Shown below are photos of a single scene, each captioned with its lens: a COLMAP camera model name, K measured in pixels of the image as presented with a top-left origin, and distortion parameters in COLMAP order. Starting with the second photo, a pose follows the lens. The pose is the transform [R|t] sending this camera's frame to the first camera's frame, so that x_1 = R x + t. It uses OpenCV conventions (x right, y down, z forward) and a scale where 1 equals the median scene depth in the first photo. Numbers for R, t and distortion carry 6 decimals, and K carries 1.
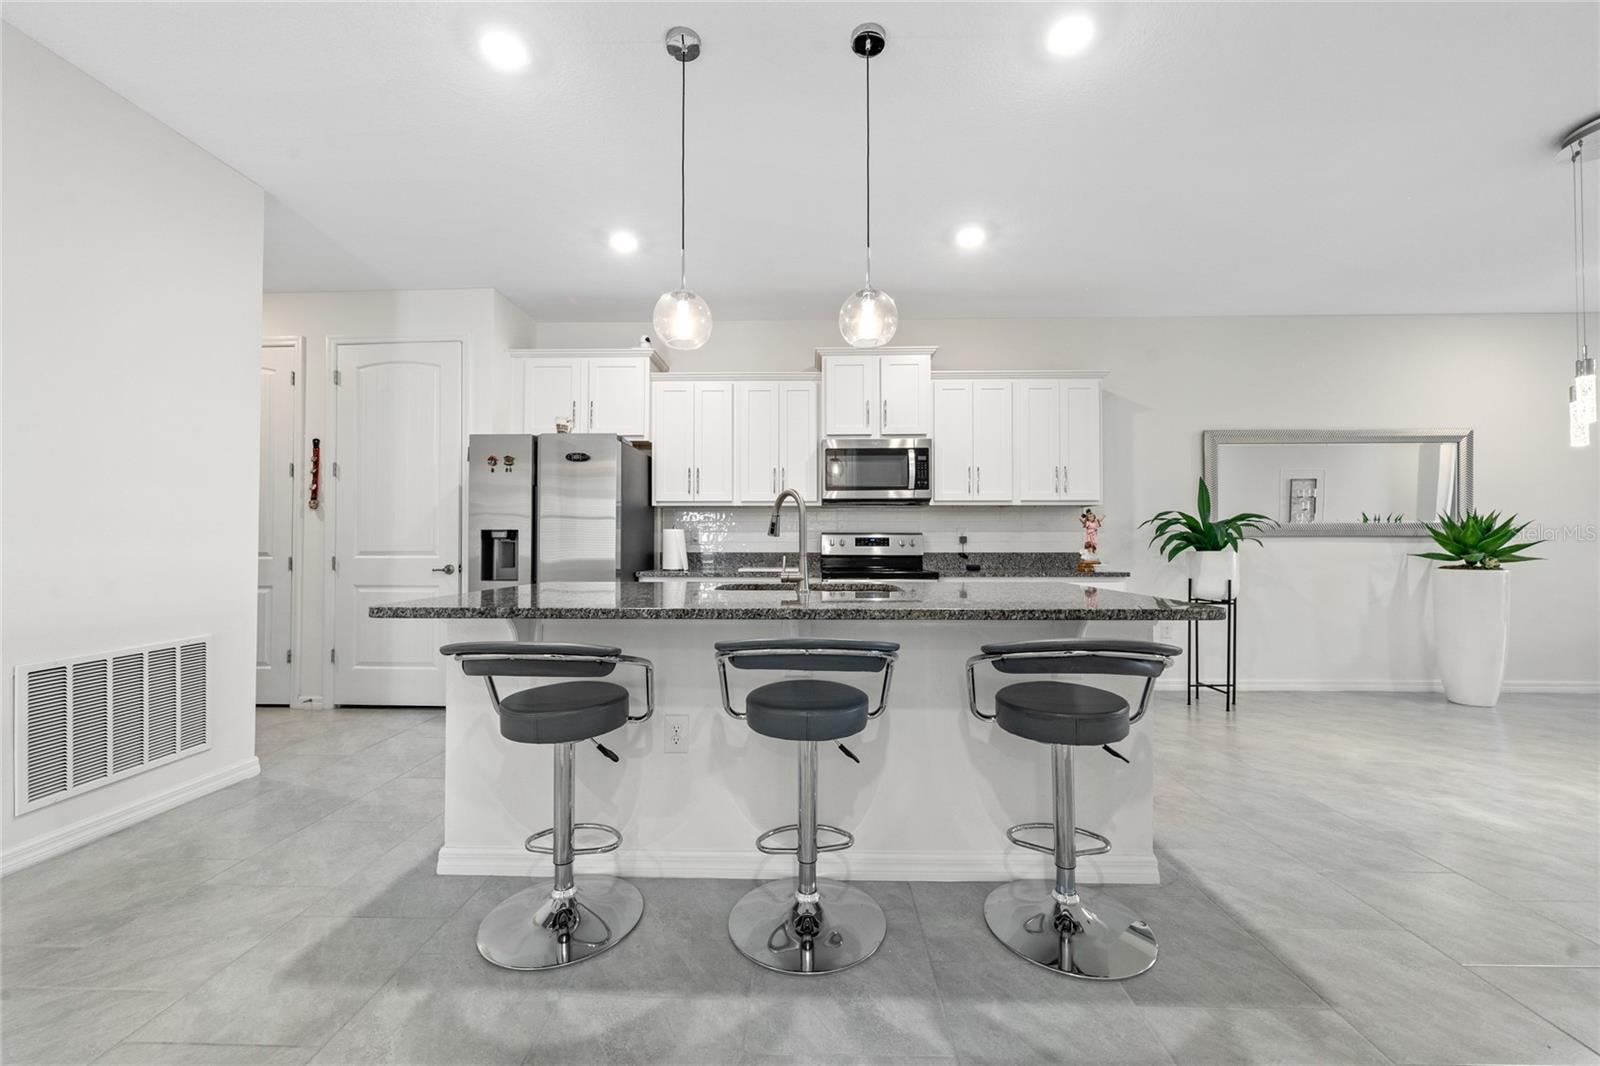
lens RADIAL K [[602.8, 0, 800.5], [0, 602.8, 544.0], [0, 0, 1]] dist [-0.008184, -0.000016]
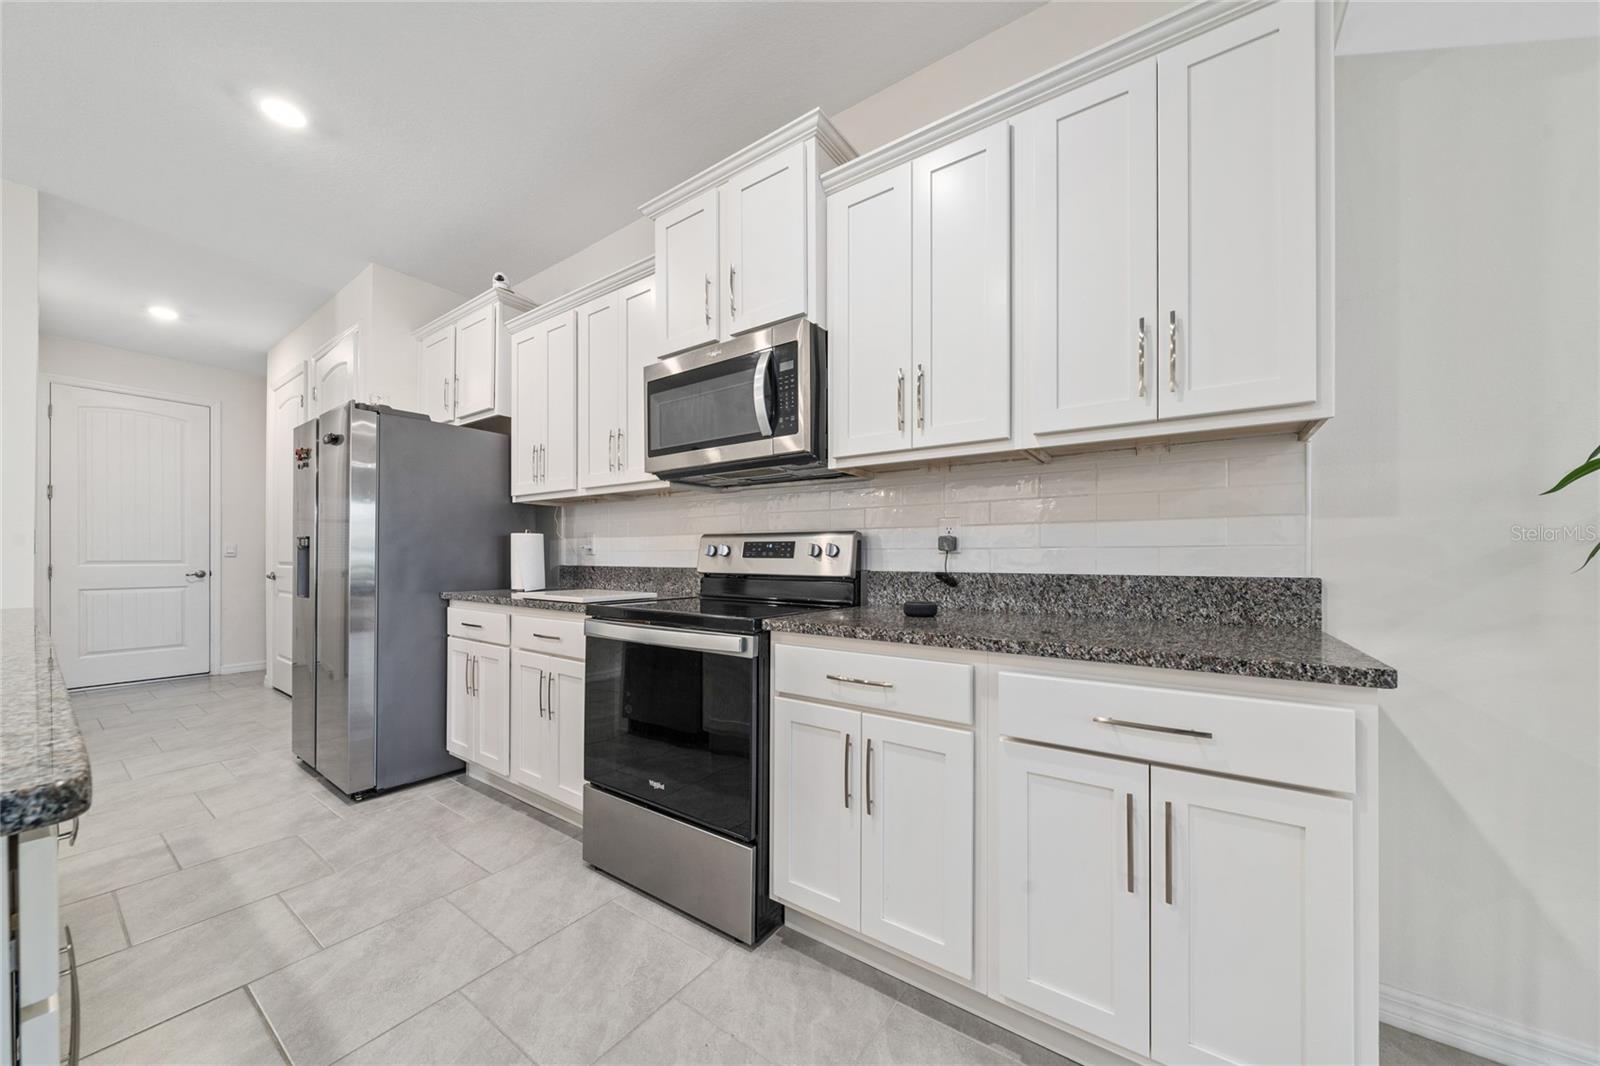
lens RADIAL K [[556.8, 0, 805.4], [0, 556.8, 559.8], [0, 0, 1]] dist [-0.003459, 0.000200]
pose [[0.832177, 0.004372, -0.554492, 0.434420], [-0.001963, 0.999986, 0.004938, 0.003313], [0.554506, -0.003021, 0.832174, 0.630202]]
